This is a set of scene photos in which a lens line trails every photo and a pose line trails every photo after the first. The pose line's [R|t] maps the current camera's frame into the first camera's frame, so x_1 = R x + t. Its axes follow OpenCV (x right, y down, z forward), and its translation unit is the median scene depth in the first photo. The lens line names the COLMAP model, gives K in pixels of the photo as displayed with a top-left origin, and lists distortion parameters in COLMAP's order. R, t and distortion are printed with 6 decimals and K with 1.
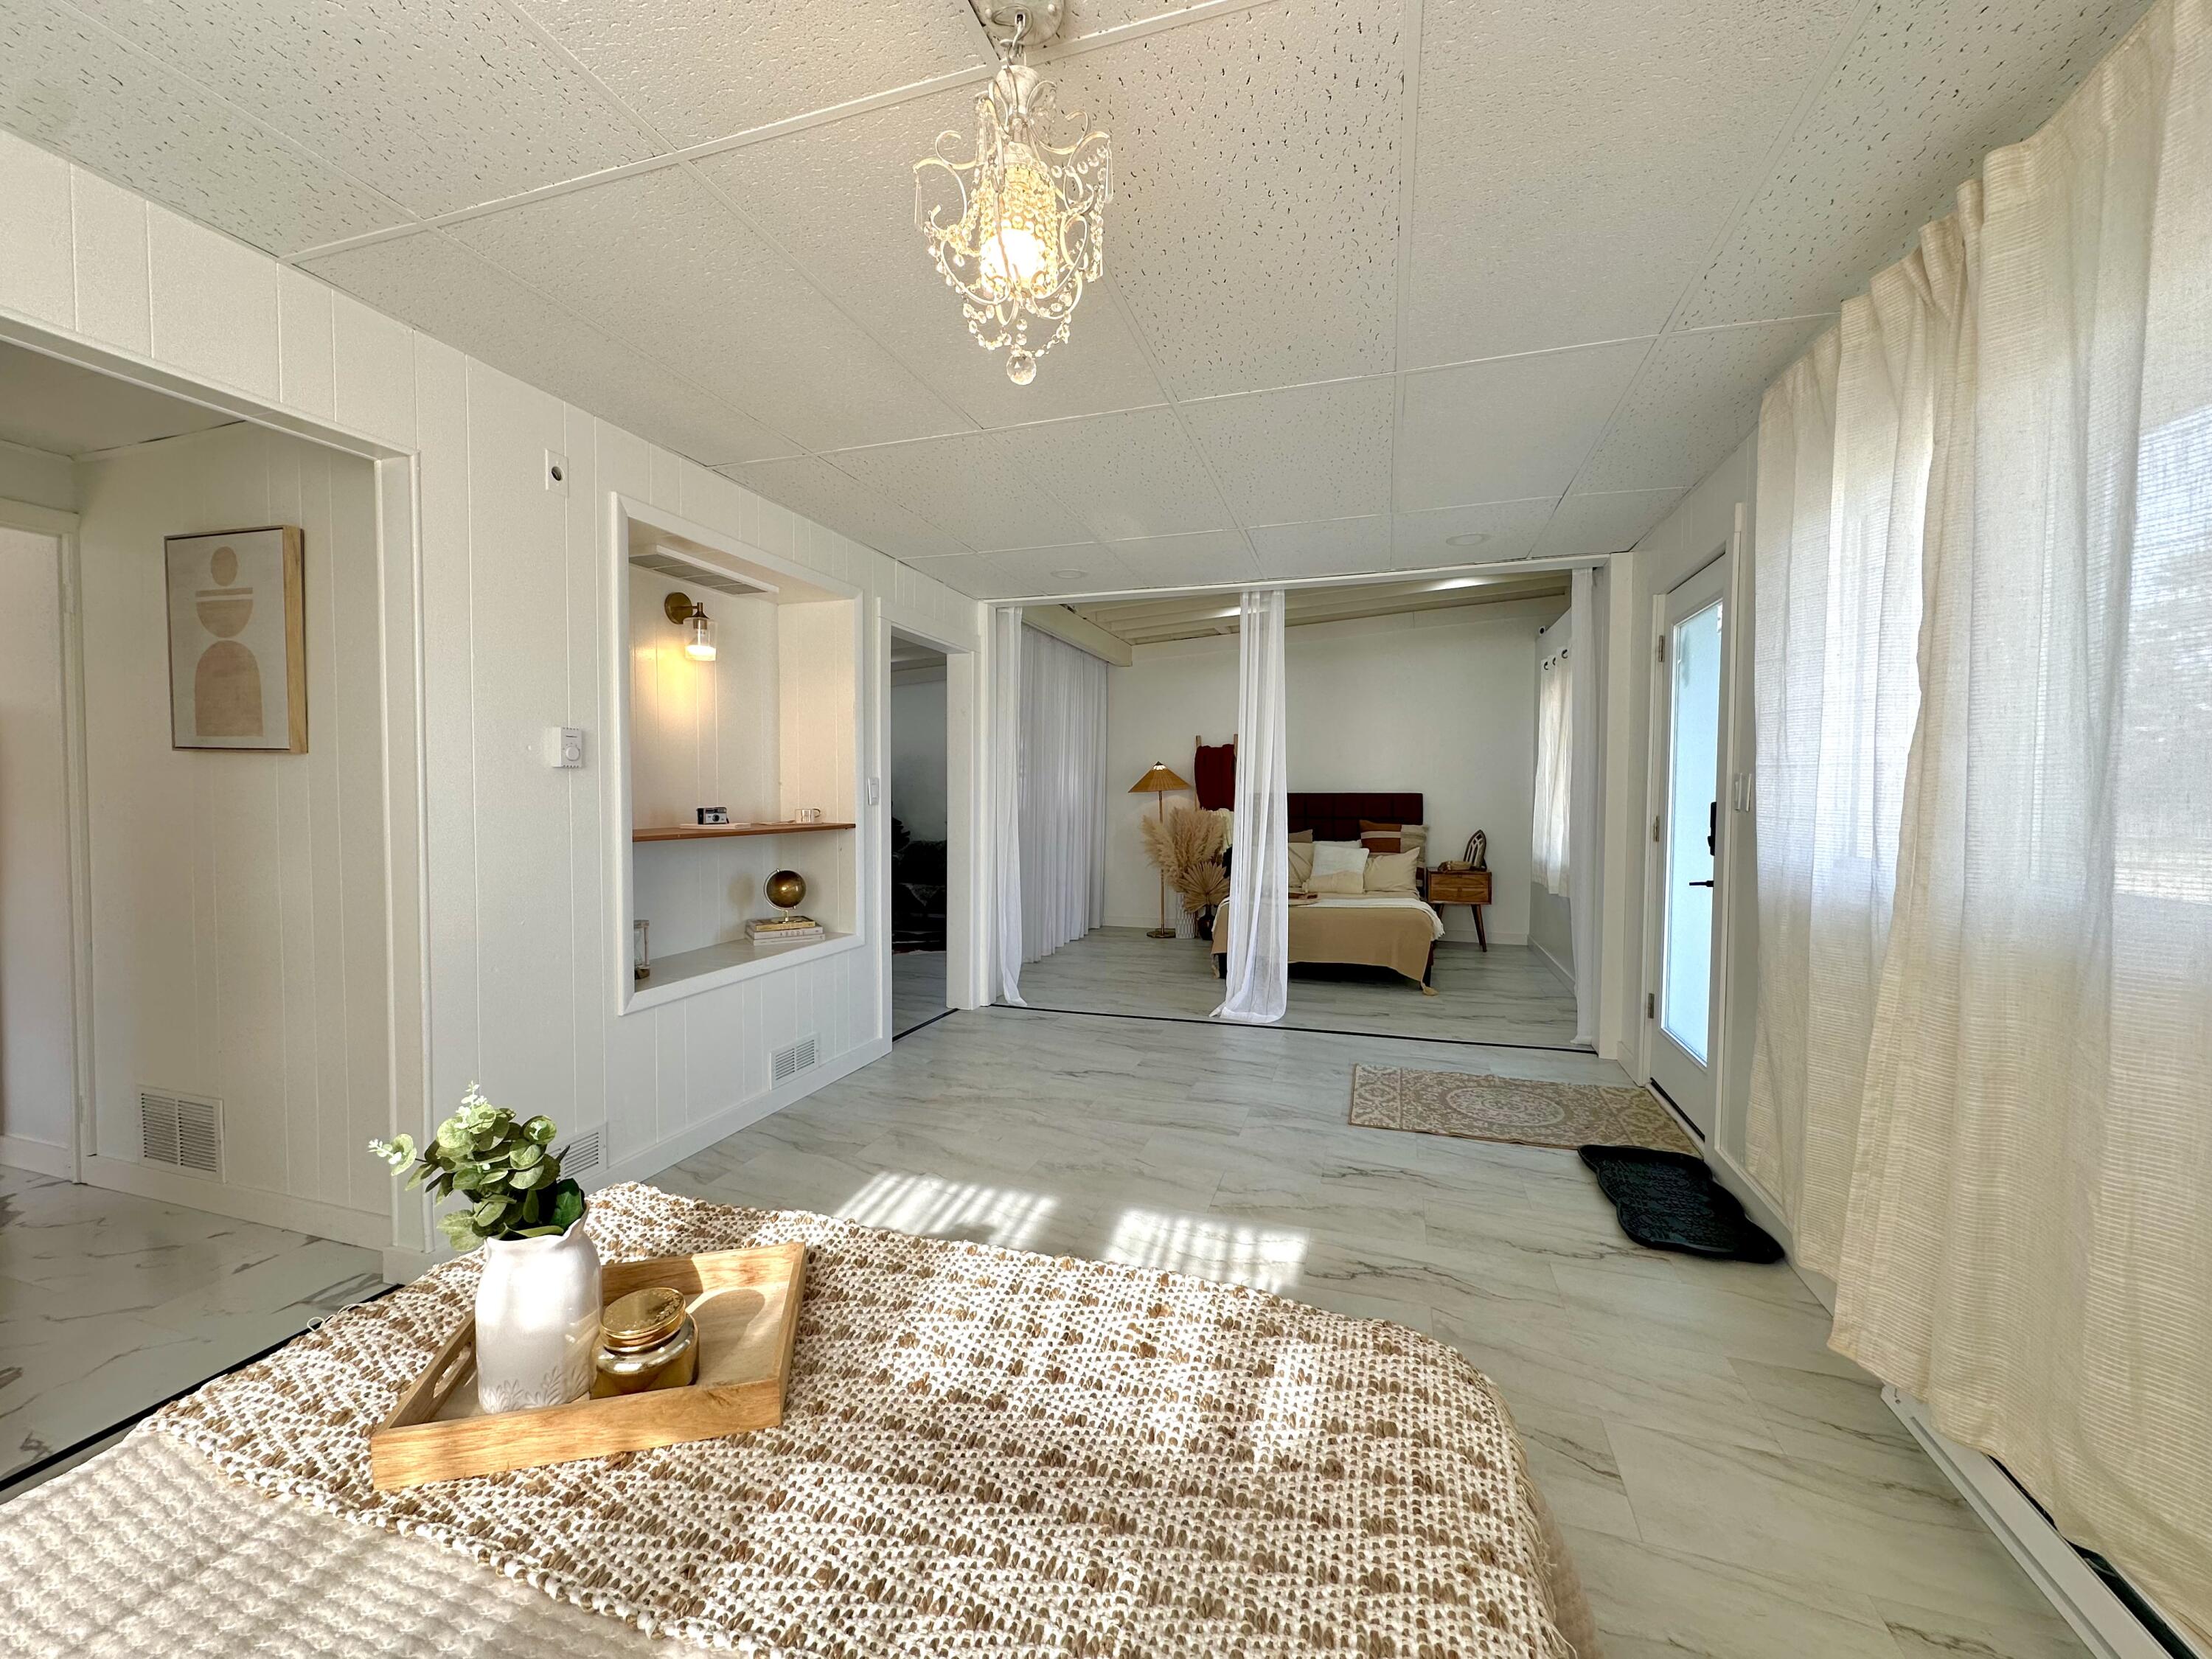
lens RADIAL K [[884.2, 0, 1108.6], [0, 884.2, 835.4], [0, 0, 1]] dist [-0.003451, 0.001056]
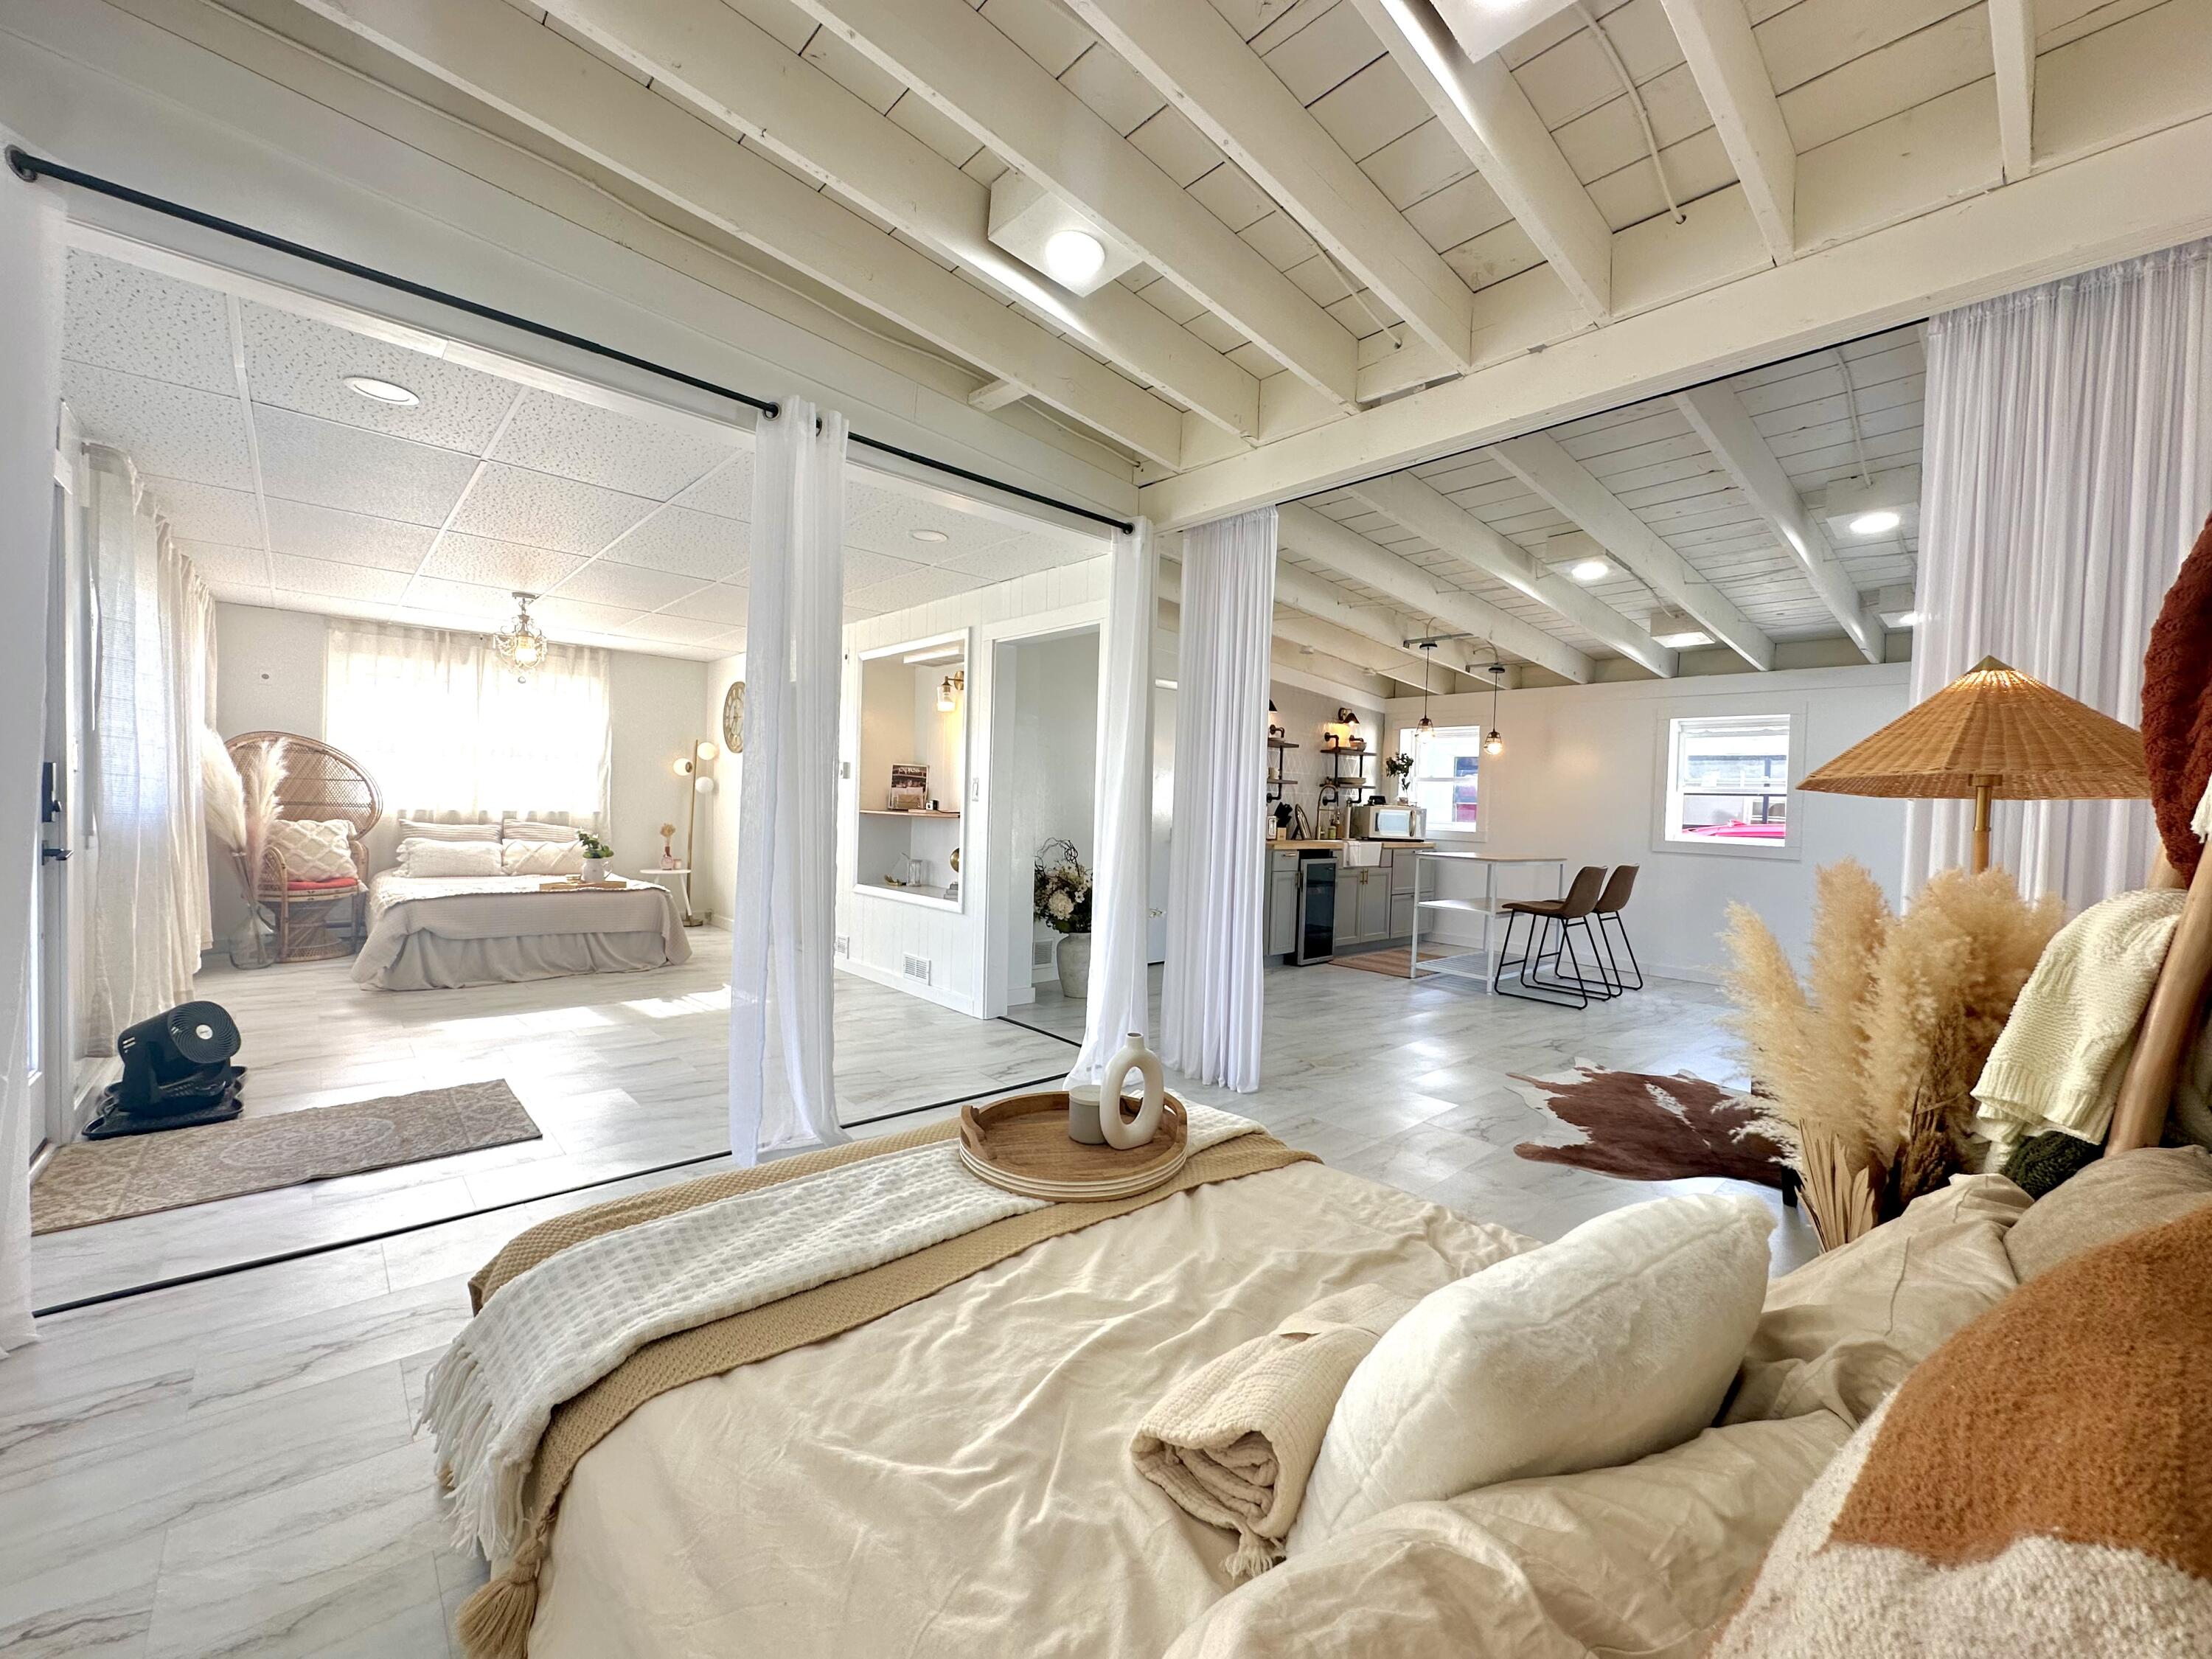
lens RADIAL K [[884.2, 0, 1107.7], [0, 884.2, 821.9], [0, 0, 1]] dist [-0.003451, 0.001056]
pose [[-0.500180, -0.000137, -0.865922, 0.775624], [-0.075260, 0.996223, 0.043314, -0.081780], [0.862645, 0.086834, -0.498301, 1.991726]]
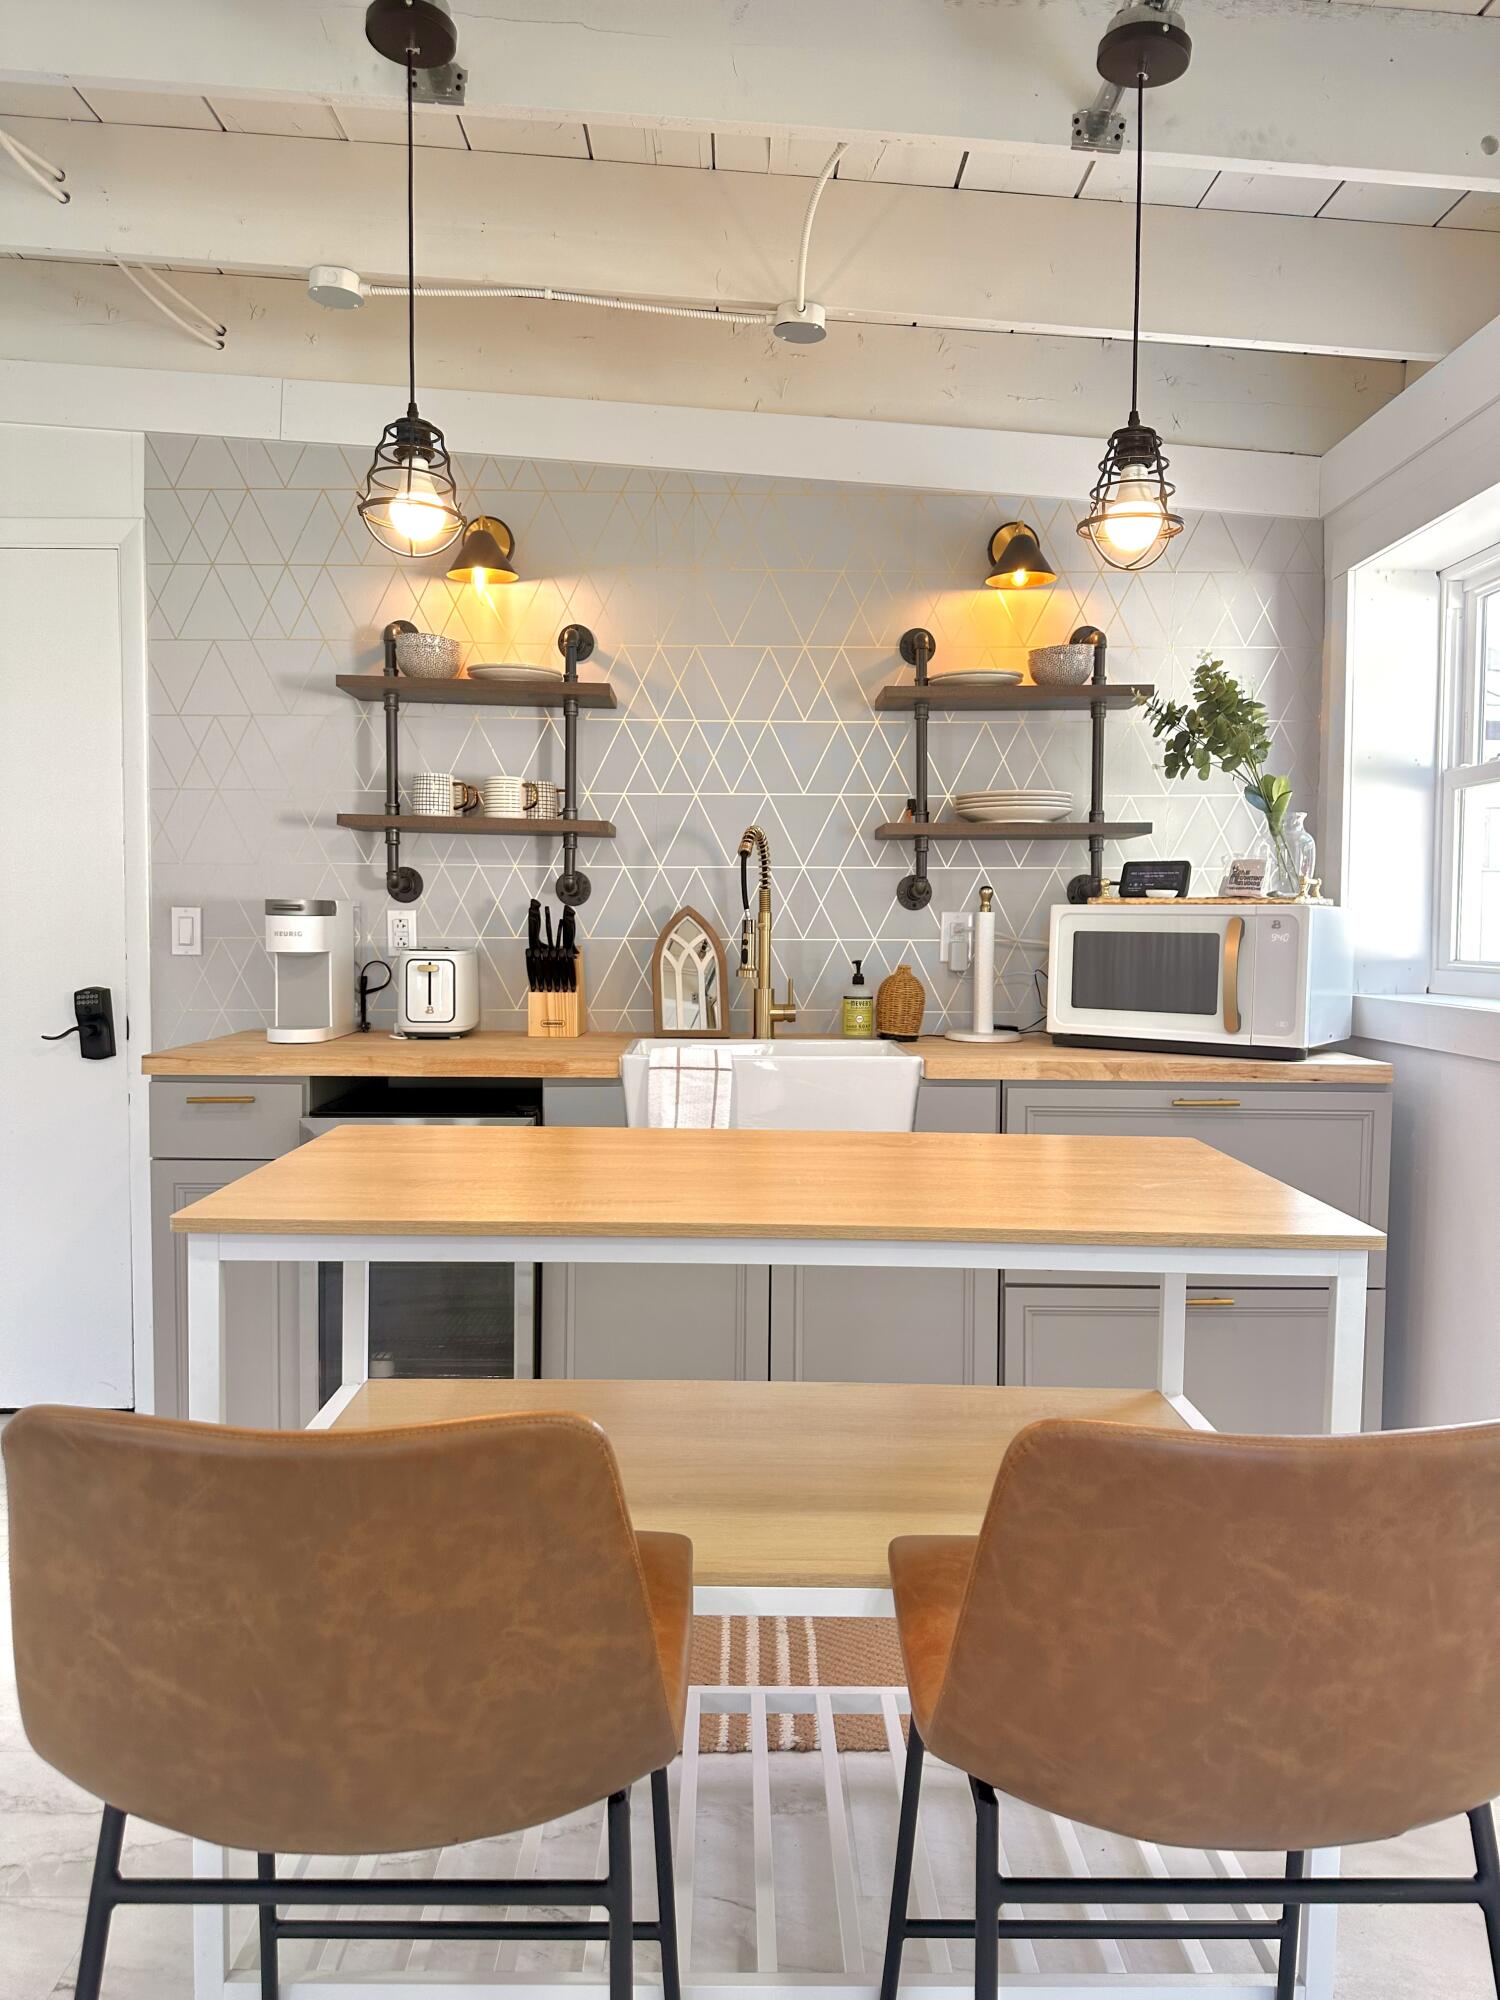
lens RADIAL K [[1399.3, 0, 746.8], [0, 1399.3, 1013.0], [0, 0, 1]] dist [0.046804, -0.009427]
pose [[-0.950683, 0.012741, -0.309903, -1.070431], [-0.021578, 0.994018, 0.107061, -0.097207], [0.309413, 0.108468, -0.944721, 2.216813]]
